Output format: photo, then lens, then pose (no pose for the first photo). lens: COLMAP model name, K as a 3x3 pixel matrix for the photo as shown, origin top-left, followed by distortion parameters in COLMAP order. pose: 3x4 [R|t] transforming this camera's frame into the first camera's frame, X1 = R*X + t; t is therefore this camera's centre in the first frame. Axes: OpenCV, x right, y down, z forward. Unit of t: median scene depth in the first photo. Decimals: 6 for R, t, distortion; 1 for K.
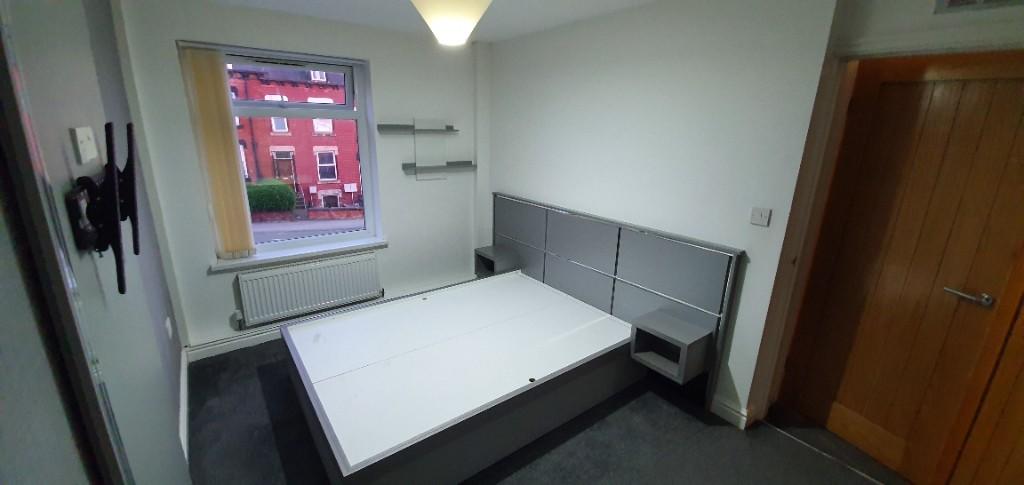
lens RADIAL K [[405.9, 0, 512.0], [0, 405.9, 242.5], [0, 0, 1]] dist [0.023182, -0.019189]
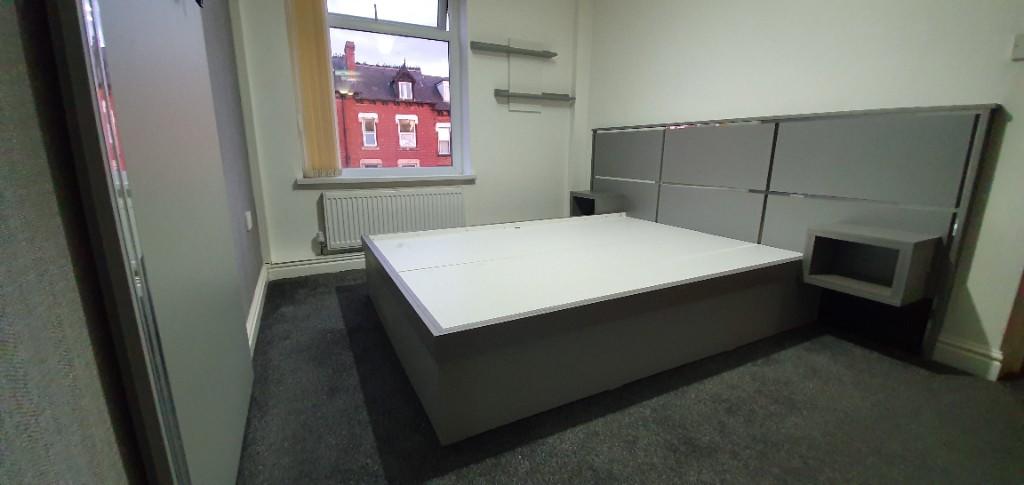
lens RADIAL K [[405.9, 0, 512.0], [0, 405.9, 242.5], [0, 0, 1]] dist [0.023182, -0.019189]
pose [[0.985289, 0.023777, -0.169236, -0.082427], [-0.033436, 0.997956, -0.054457, 0.225930], [0.167595, 0.059314, 0.984070, 0.159892]]
